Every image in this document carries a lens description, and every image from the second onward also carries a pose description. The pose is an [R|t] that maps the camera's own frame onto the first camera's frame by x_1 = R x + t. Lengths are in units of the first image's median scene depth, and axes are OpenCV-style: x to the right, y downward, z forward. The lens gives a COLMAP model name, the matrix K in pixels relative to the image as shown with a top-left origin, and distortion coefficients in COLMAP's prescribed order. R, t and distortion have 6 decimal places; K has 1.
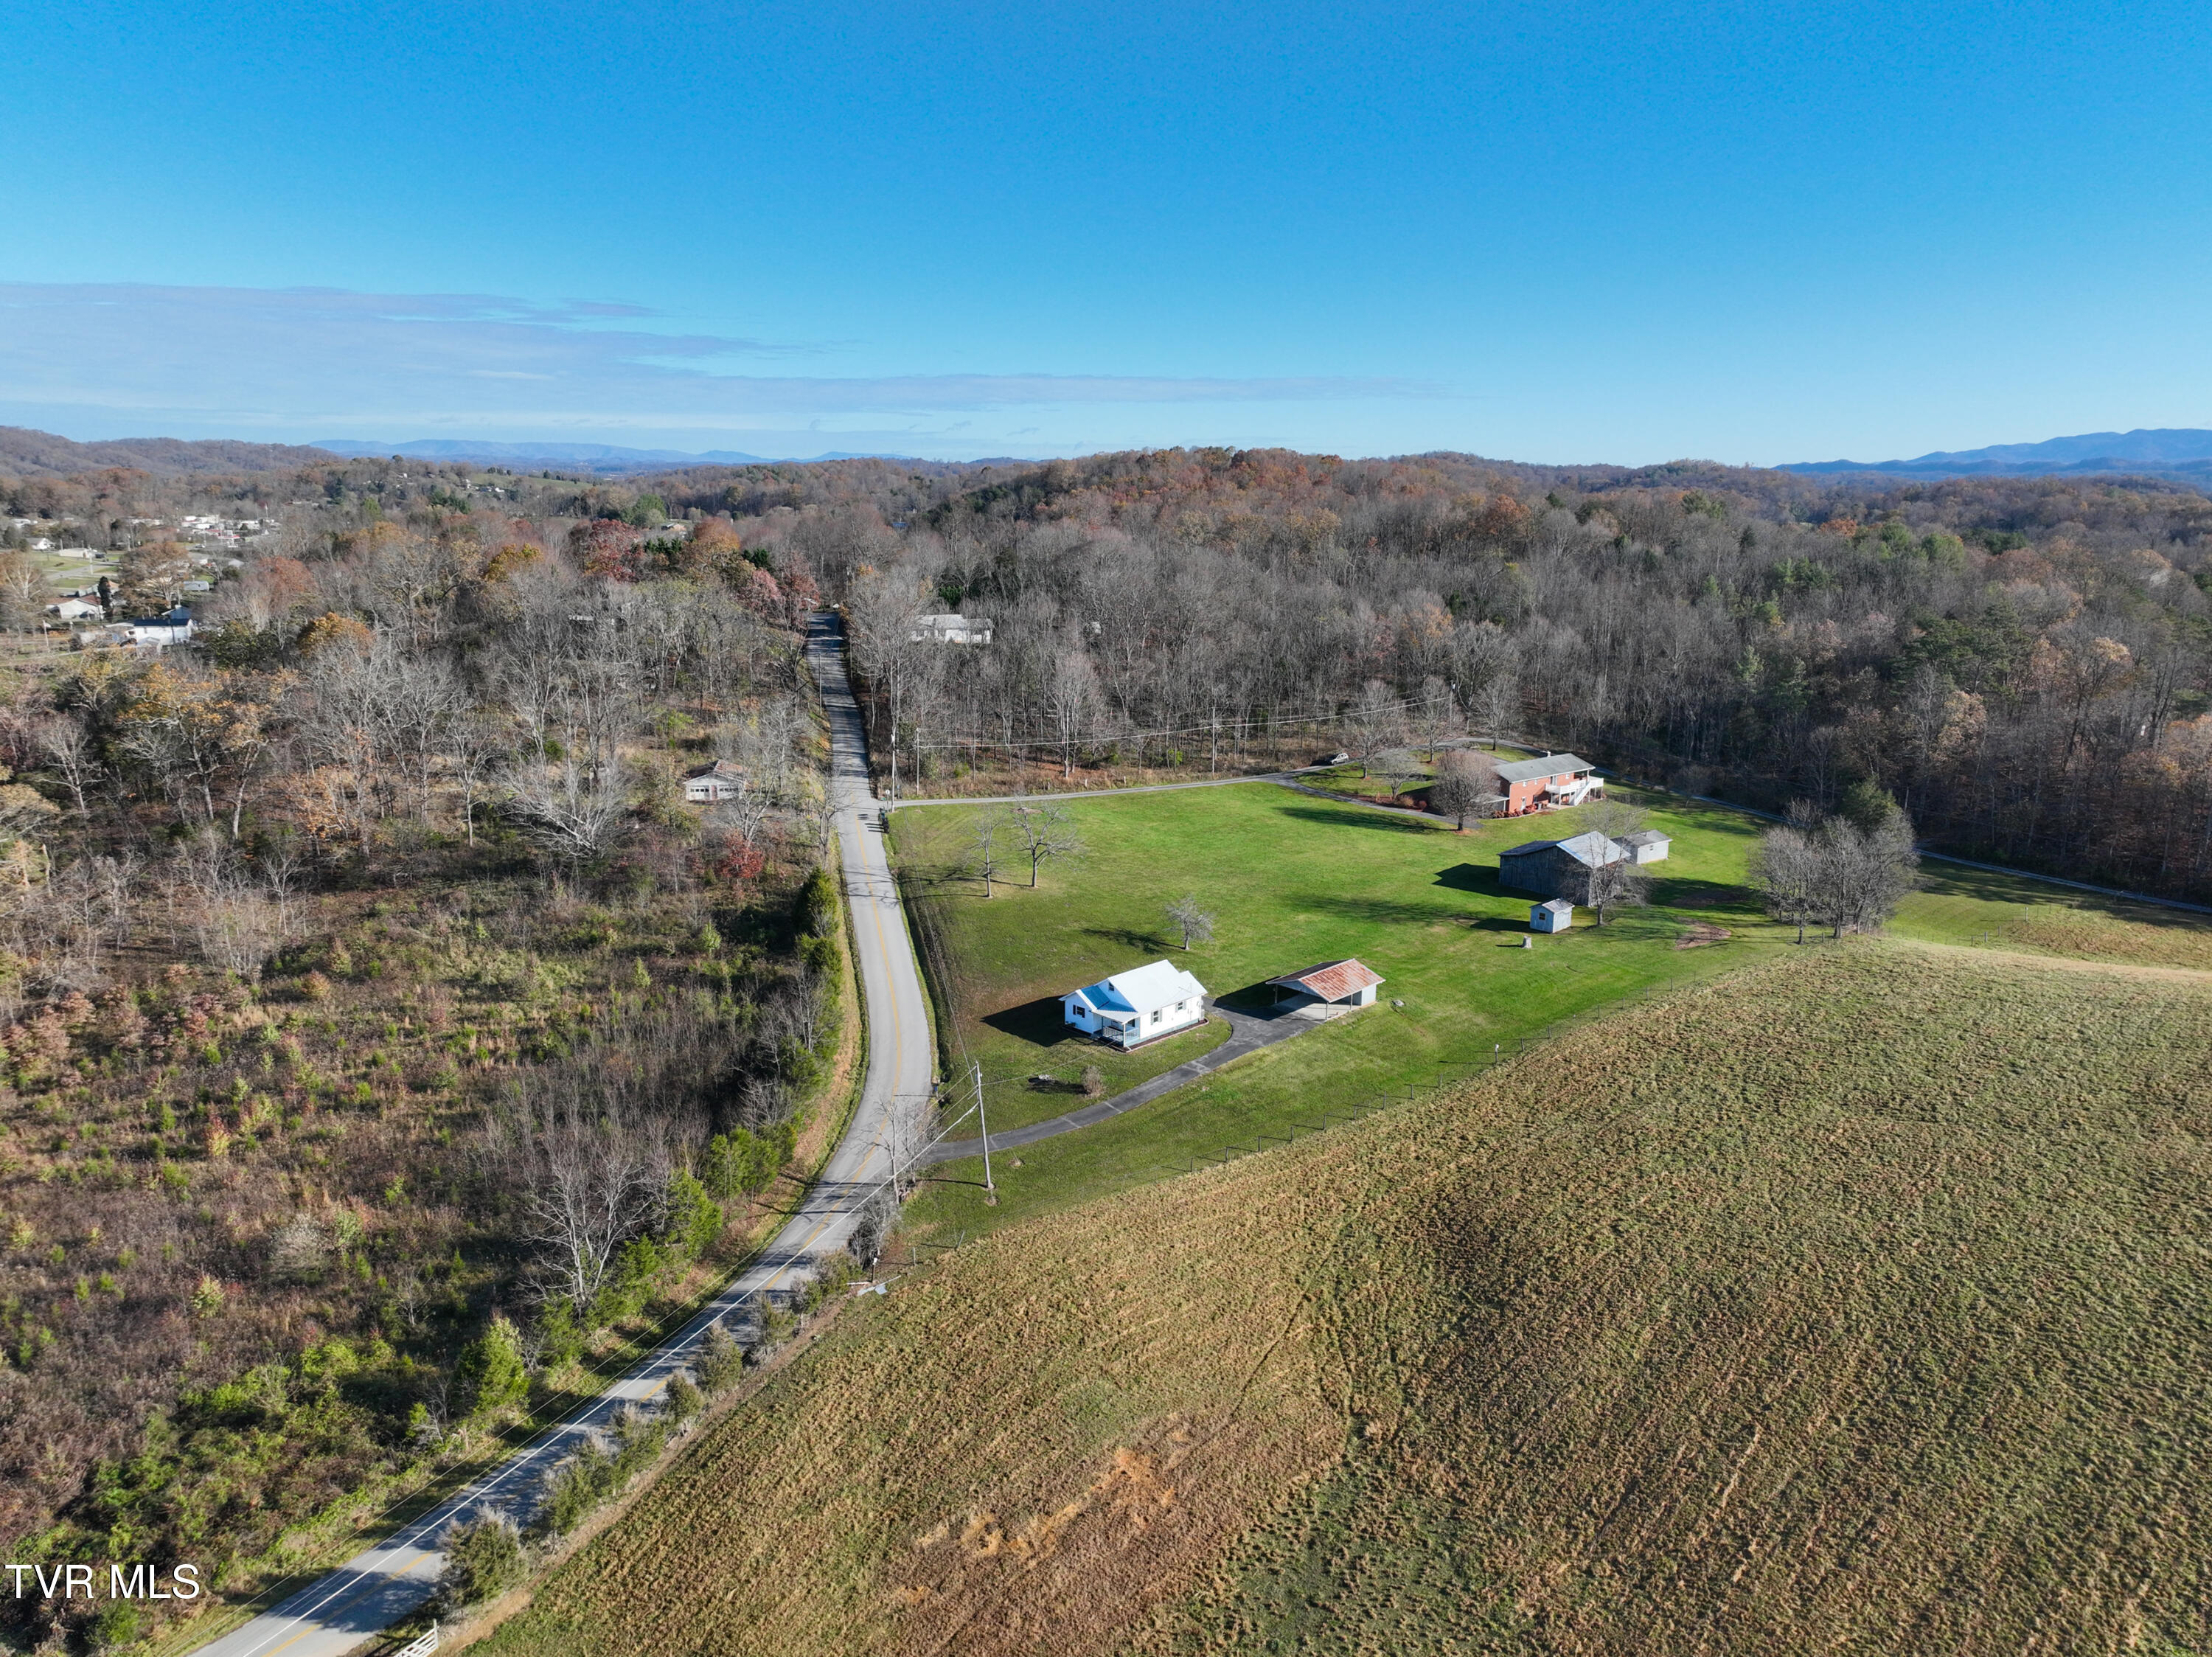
lens RADIAL K [[1546.3, 0, 1111.9], [0, 1546.3, 834.9], [0, 0, 1]] dist [0.001384, 0.037726]
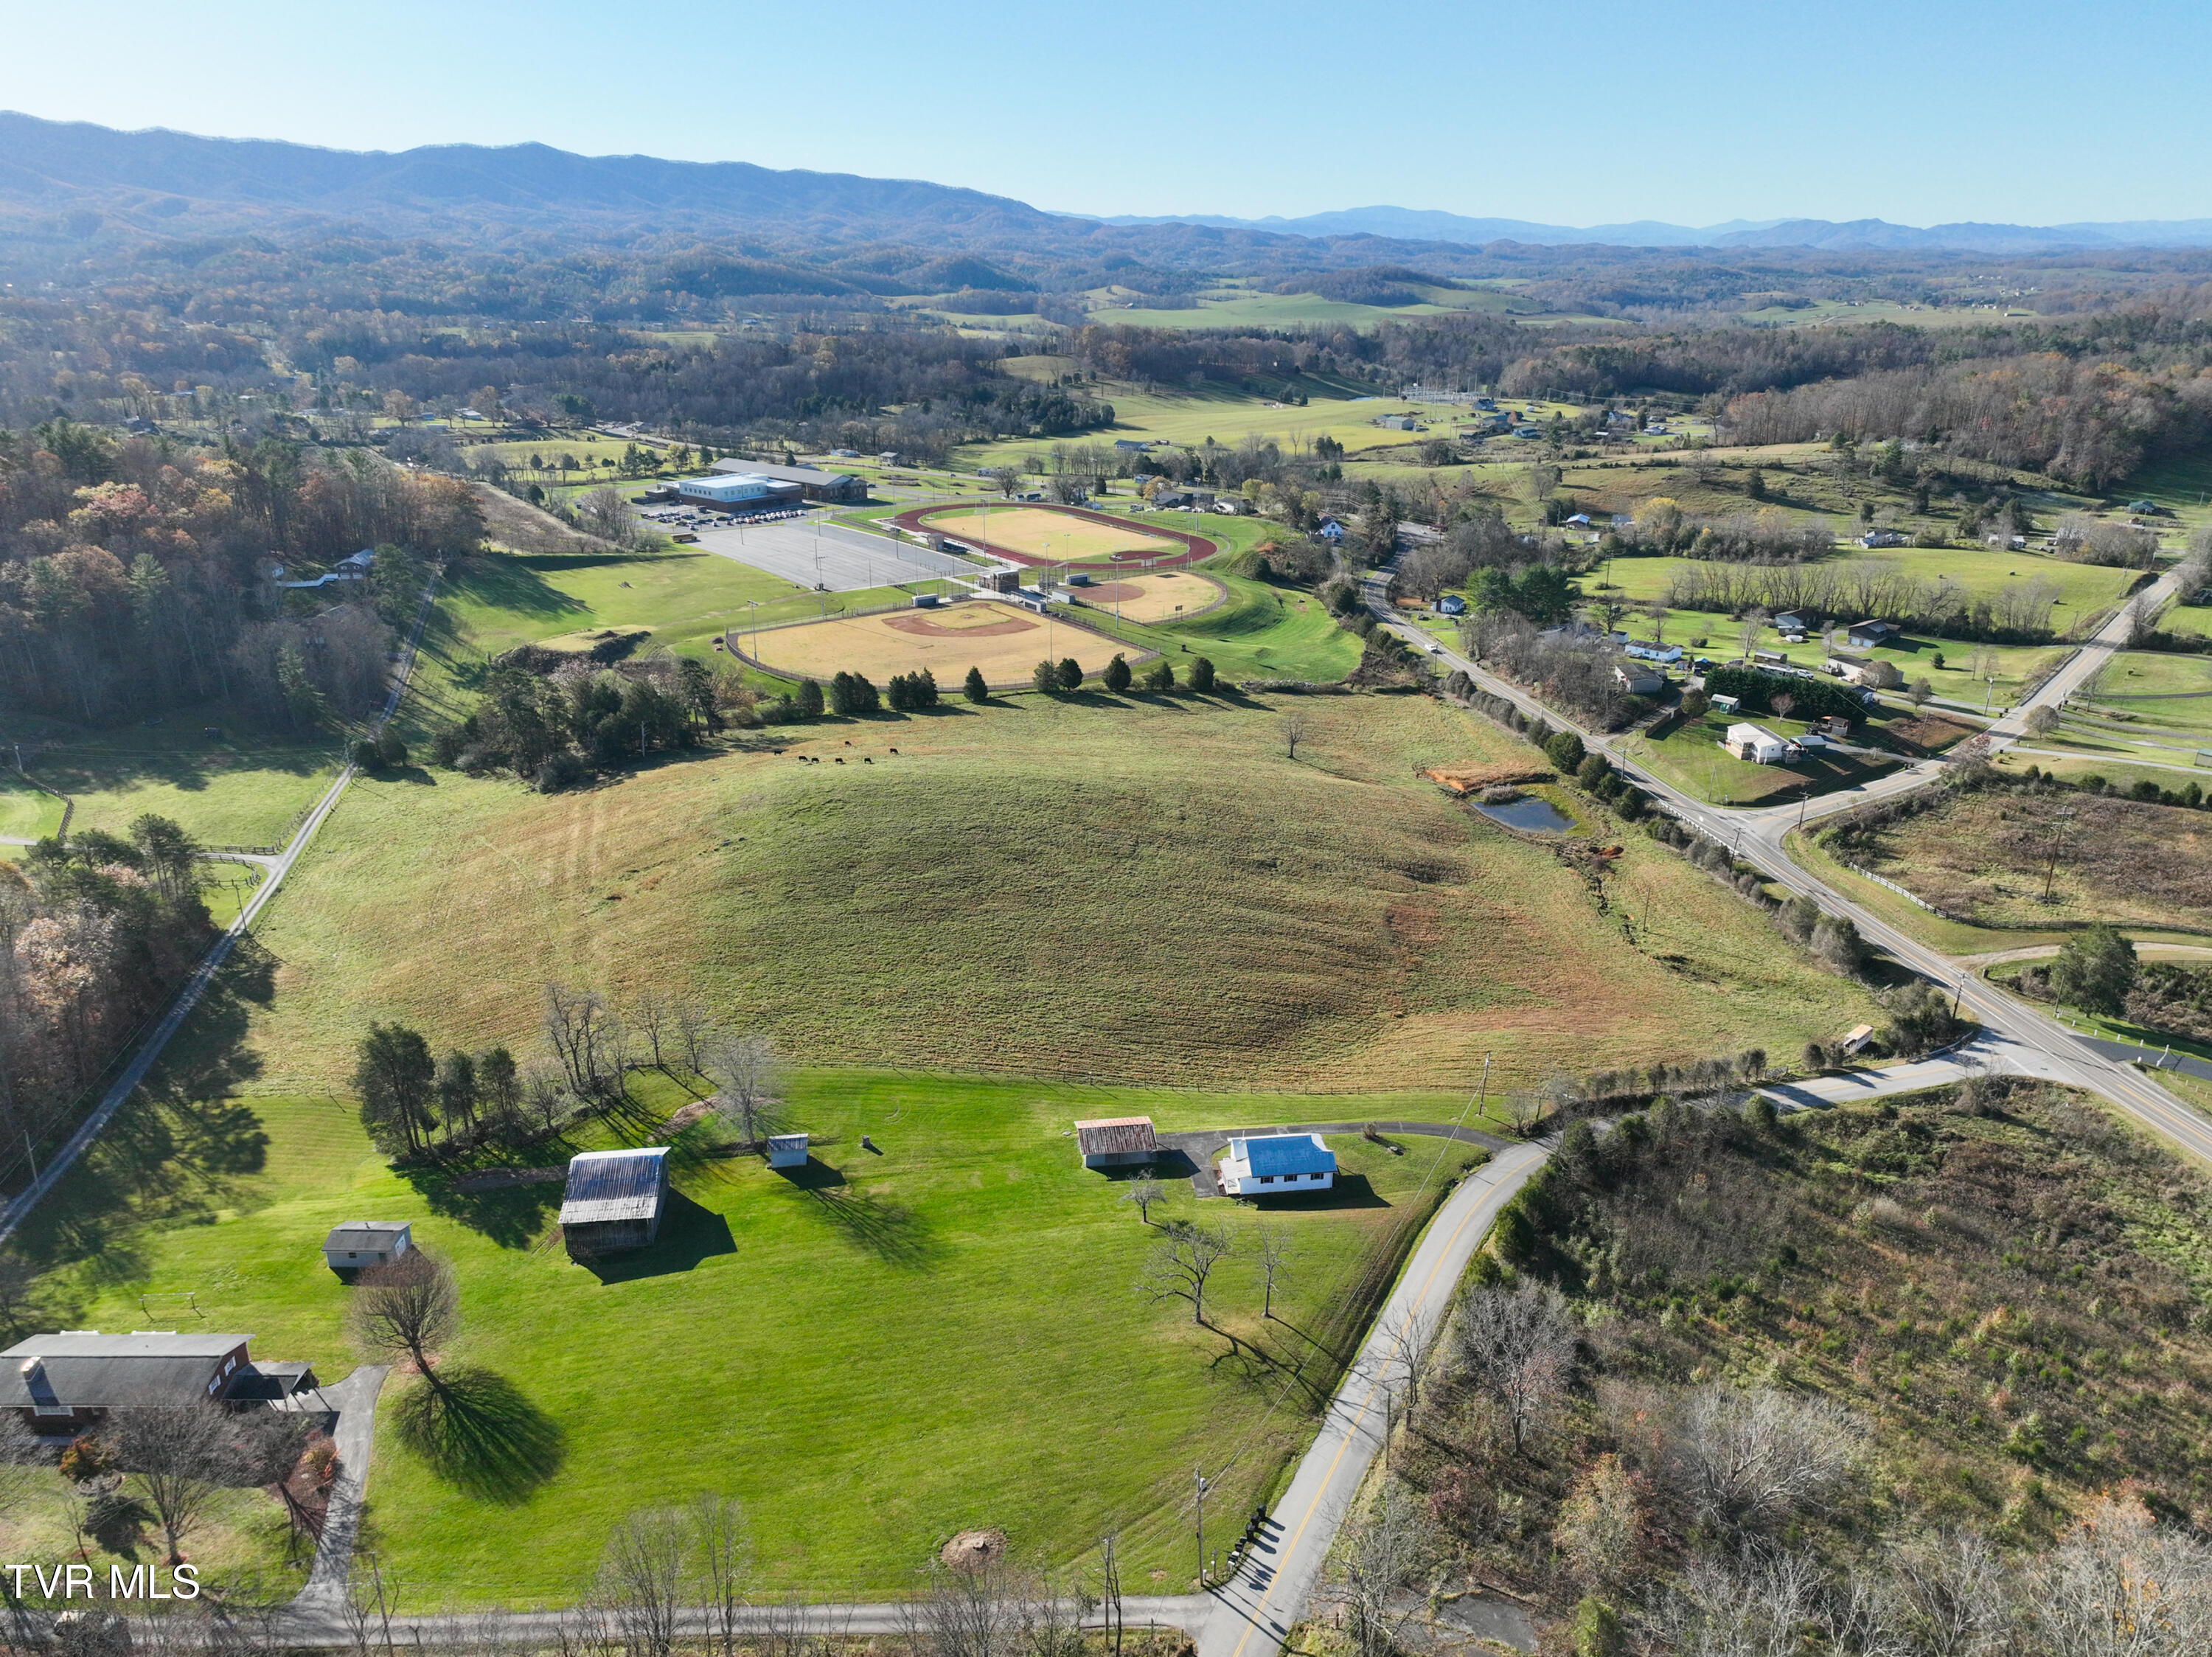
lens RADIAL K [[1546.3, 0, 1111.9], [0, 1546.3, 834.9], [0, 0, 1]] dist [0.001384, 0.037726]
pose [[-0.783663, -0.230530, 0.576827, -0.646790], [0.132343, 0.845309, 0.517627, -0.933685], [-0.606925, 0.481984, -0.631928, 2.085454]]
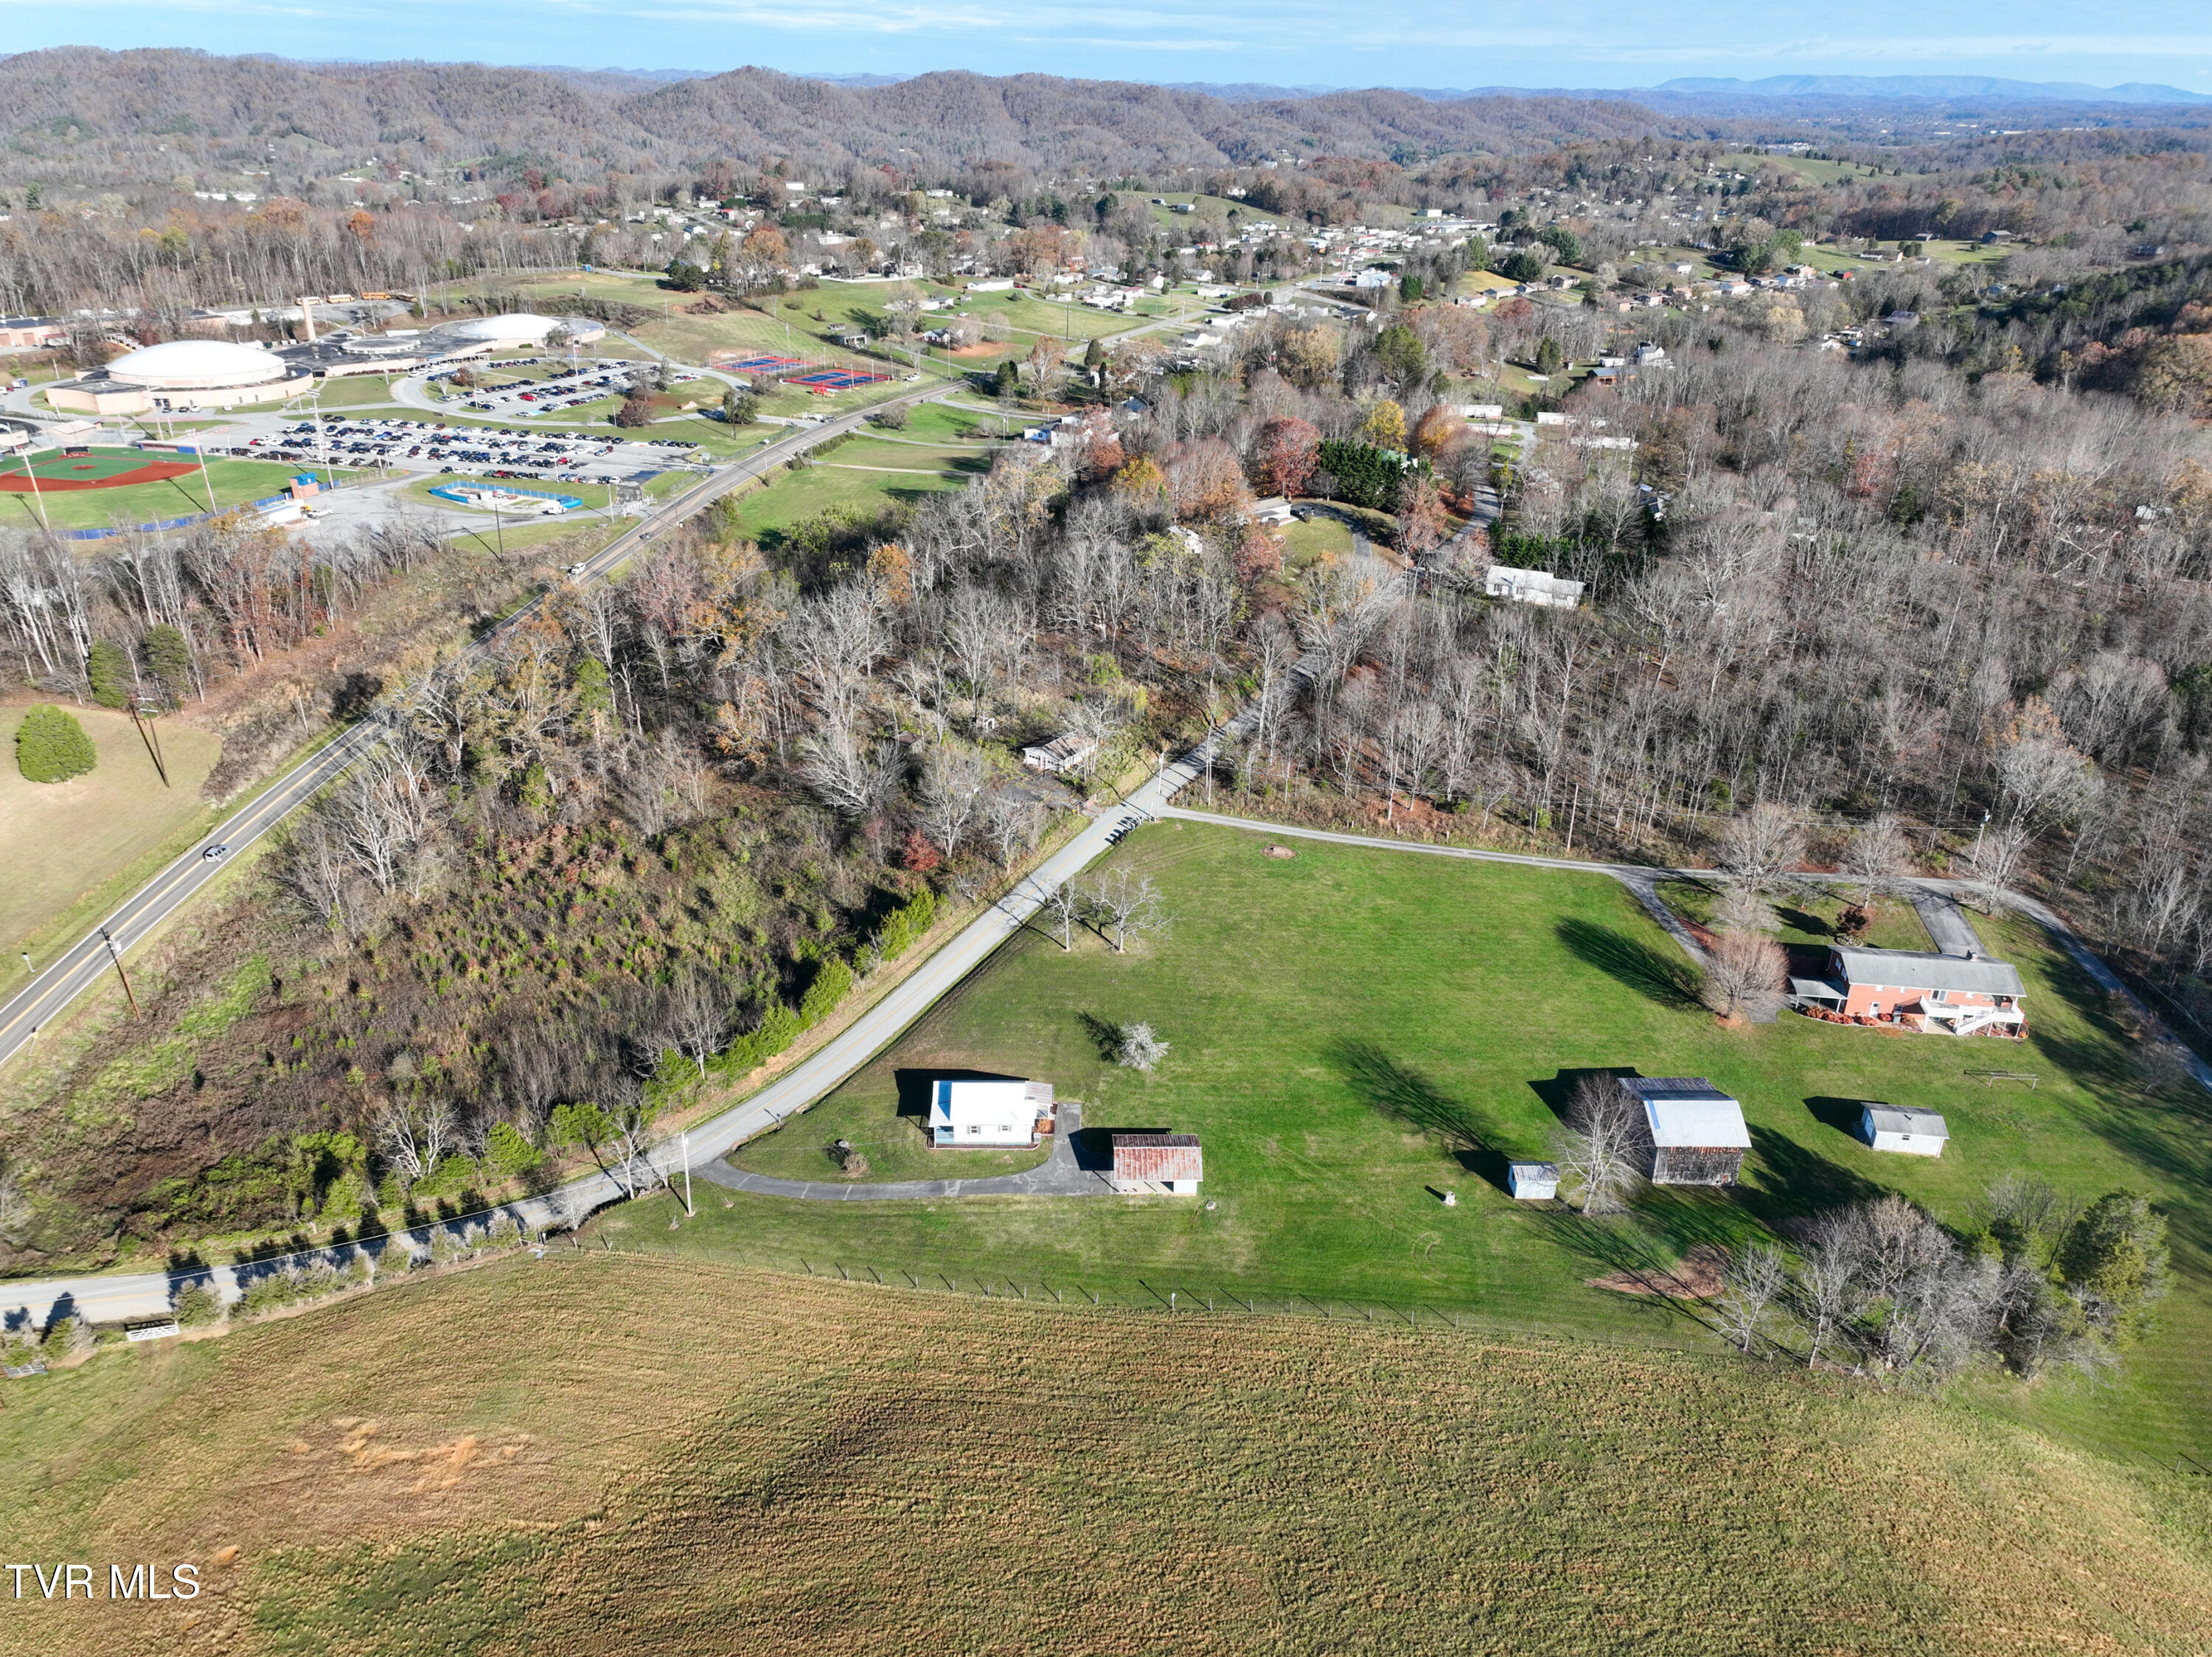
lens RADIAL K [[1546.3, 0, 1111.9], [0, 1546.3, 834.9], [0, 0, 1]] dist [0.001384, 0.037726]
pose [[0.710194, 0.306254, -0.633903, 0.908465], [-0.169422, 0.948309, 0.268340, -0.498805], [0.683316, -0.083177, 0.725369, 0.274111]]
